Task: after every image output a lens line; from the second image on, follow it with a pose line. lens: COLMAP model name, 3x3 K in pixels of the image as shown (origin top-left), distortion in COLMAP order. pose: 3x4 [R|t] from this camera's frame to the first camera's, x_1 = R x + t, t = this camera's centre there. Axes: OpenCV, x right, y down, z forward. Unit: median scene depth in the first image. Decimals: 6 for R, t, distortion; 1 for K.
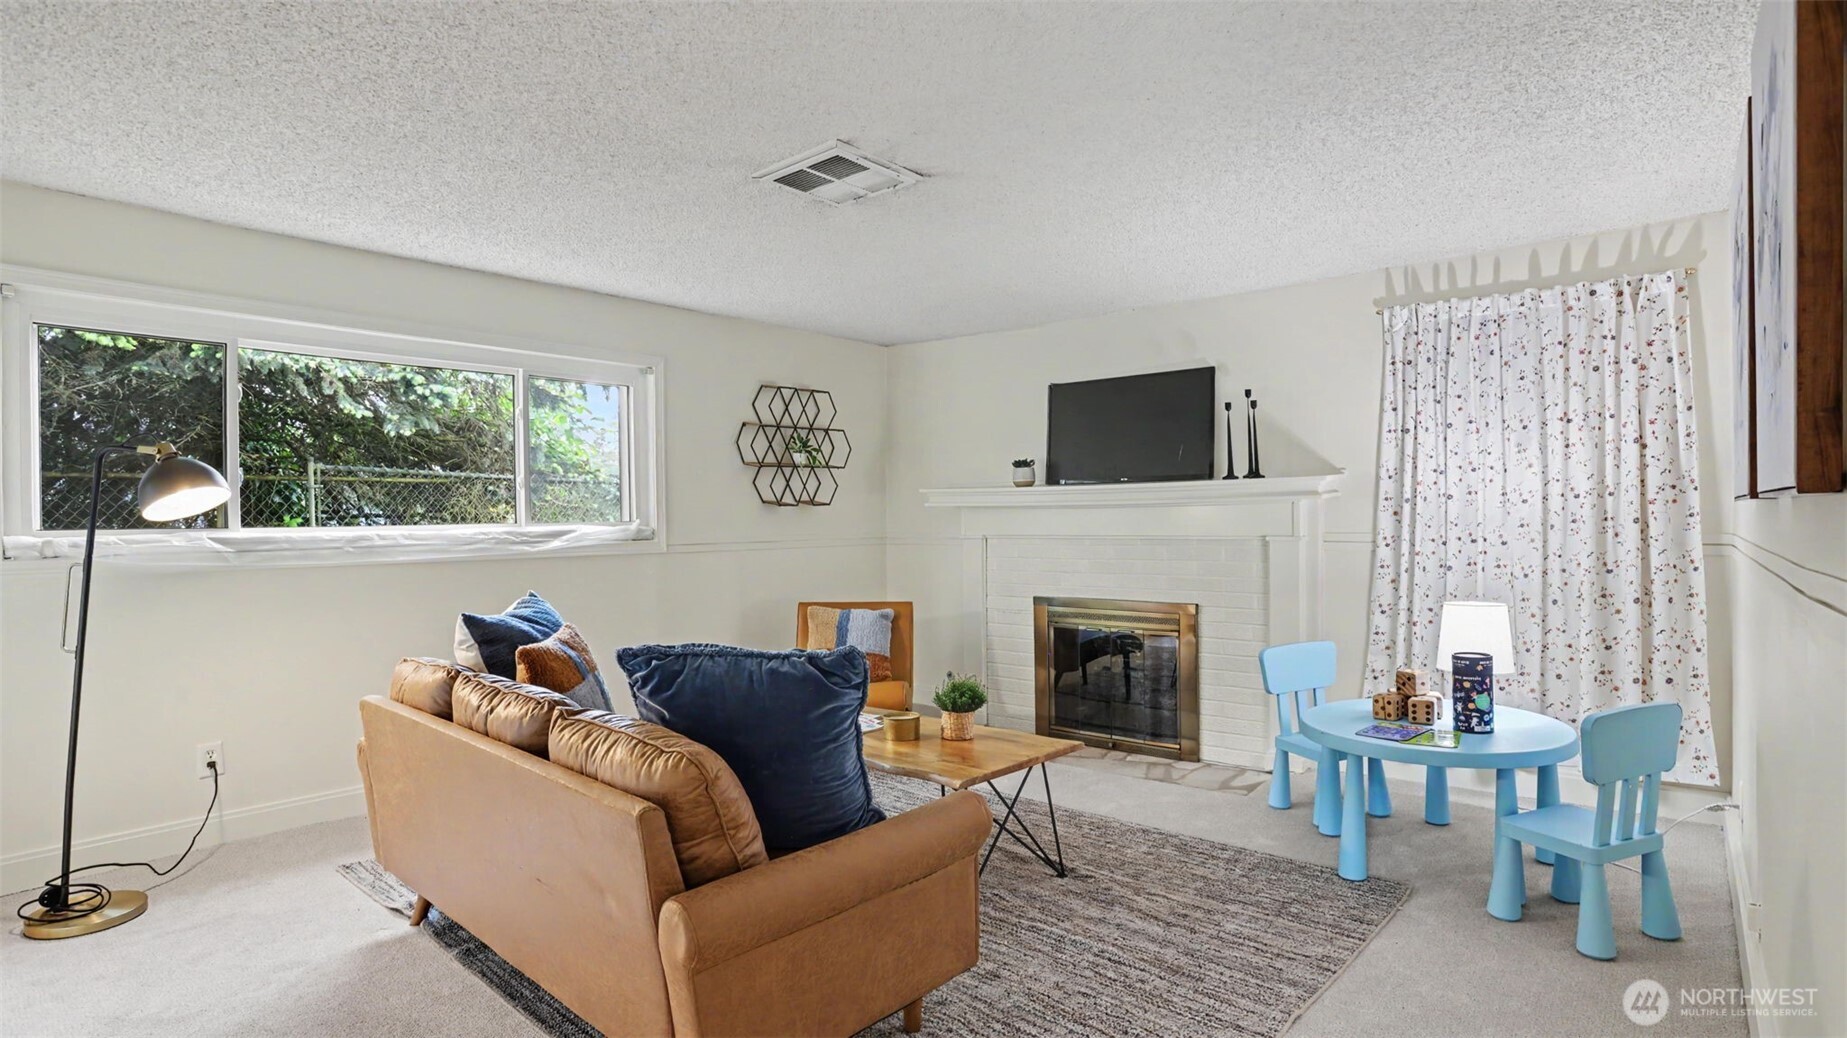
lens RADIAL K [[891.6, 0, 923.5], [0, 891.6, 519.0], [0, 0, 1]] dist [-0.089628, 0.037686]
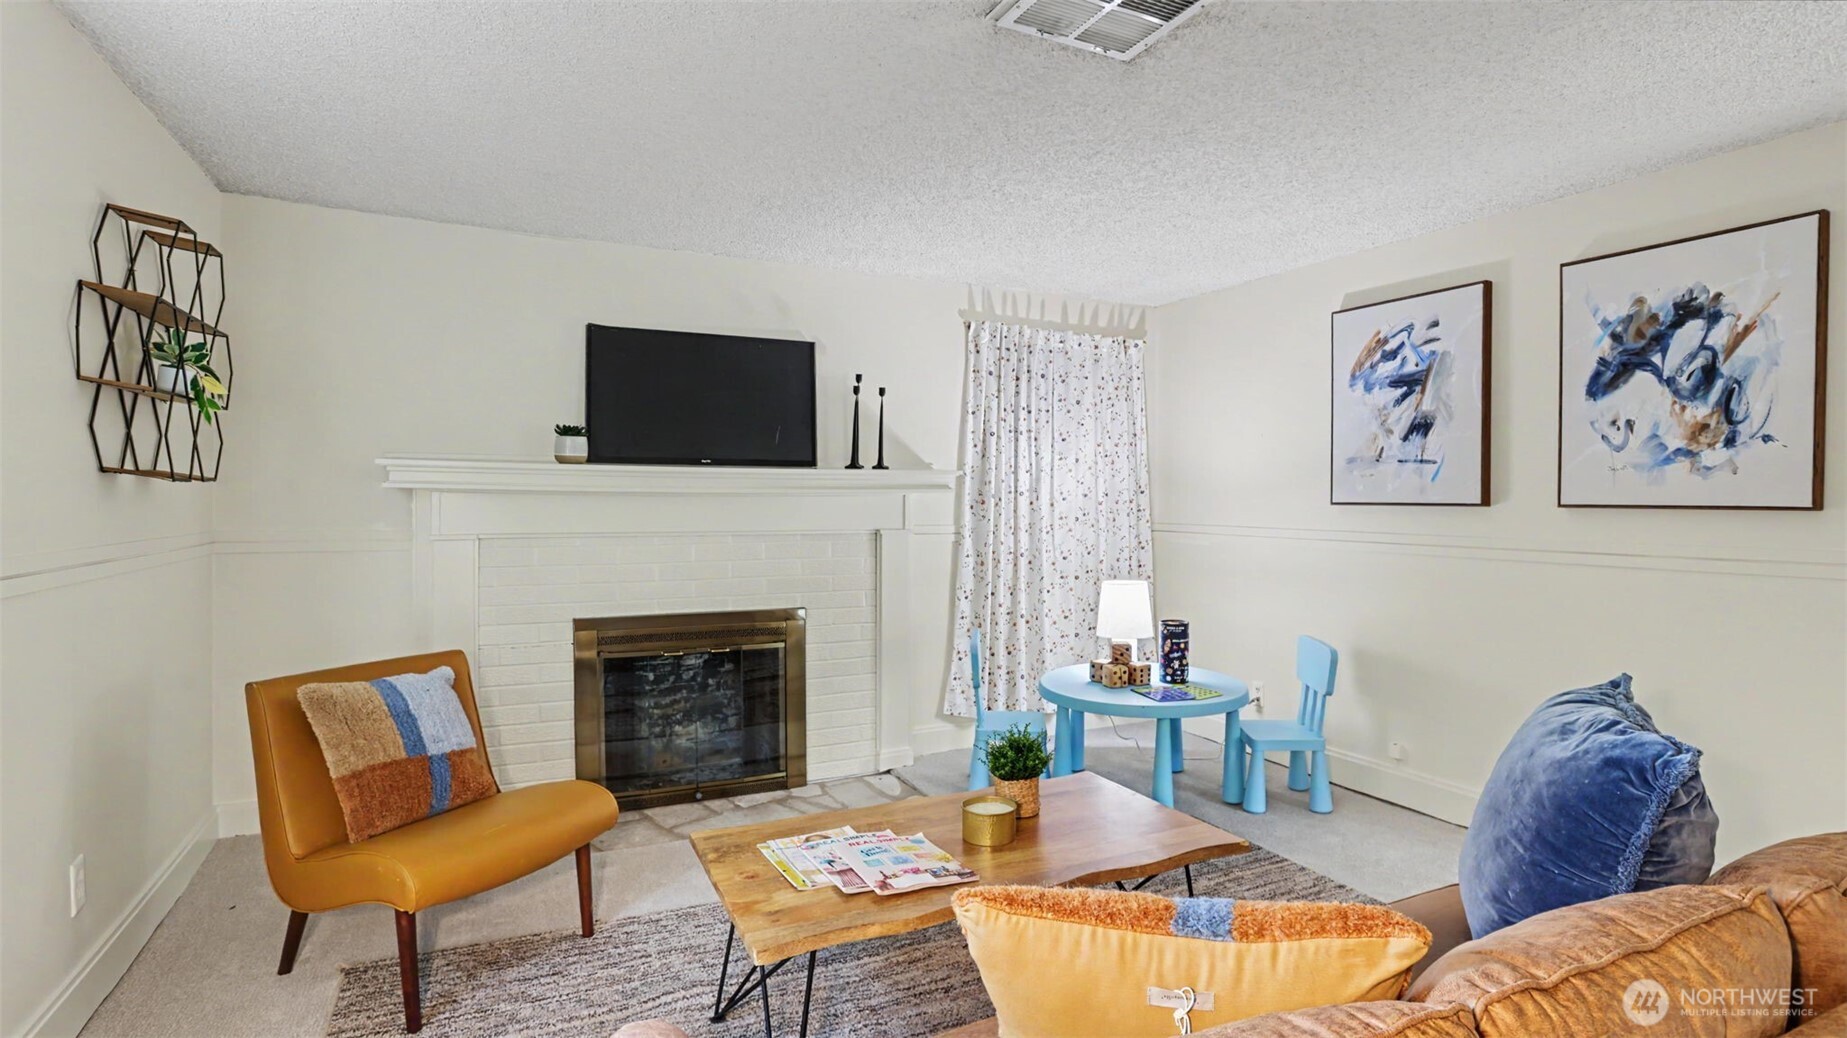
lens RADIAL K [[891.6, 0, 923.5], [0, 891.6, 519.0], [0, 0, 1]] dist [-0.089628, 0.037686]
pose [[0.392698, -0.007772, 0.919635, -0.468612], [-0.006152, 0.999920, 0.011078, -0.003745], [-0.919647, -0.010008, 0.392618, 0.547015]]
